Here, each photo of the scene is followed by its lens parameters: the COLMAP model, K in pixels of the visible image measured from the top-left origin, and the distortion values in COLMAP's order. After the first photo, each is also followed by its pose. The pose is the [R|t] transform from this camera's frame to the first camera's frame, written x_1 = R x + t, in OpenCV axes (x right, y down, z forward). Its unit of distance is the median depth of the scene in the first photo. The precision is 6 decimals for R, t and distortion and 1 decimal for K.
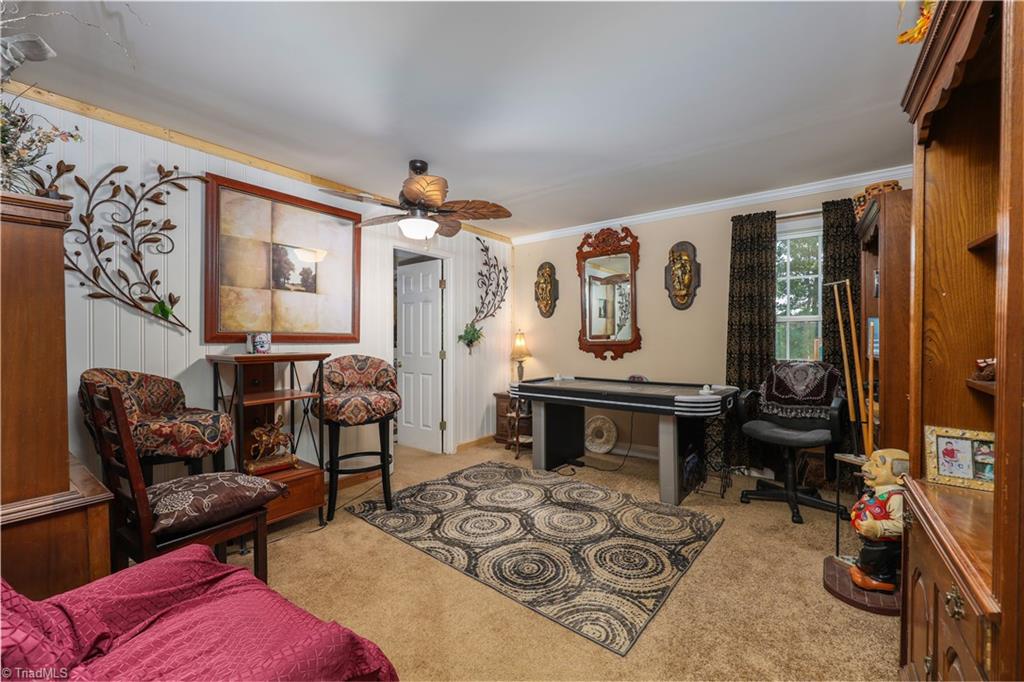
lens RADIAL K [[417.2, 0, 512.0], [0, 417.2, 341.0], [0, 0, 1]] dist [0.000642, 0.000204]
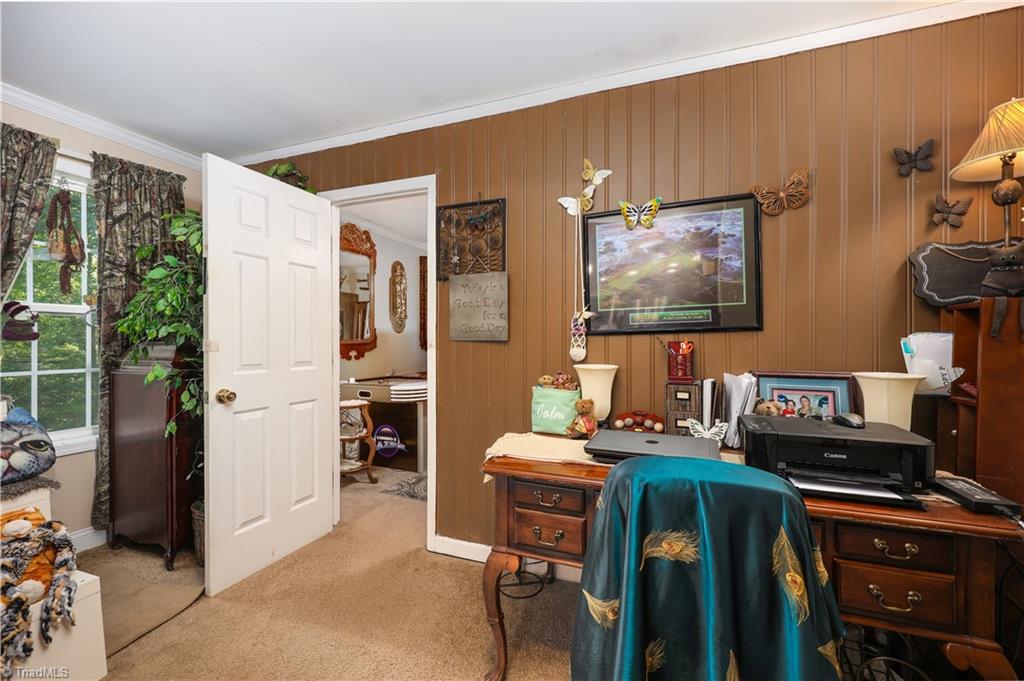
lens RADIAL K [[417.2, 0, 512.0], [0, 417.2, 340.5], [0, 0, 1]] dist [0.000642, 0.000204]
pose [[-0.255030, 0.001614, 0.966932, -1.039978], [0.005700, 0.999984, -0.000166, 0.003188], [-0.966916, 0.005469, -0.255035, 1.156424]]
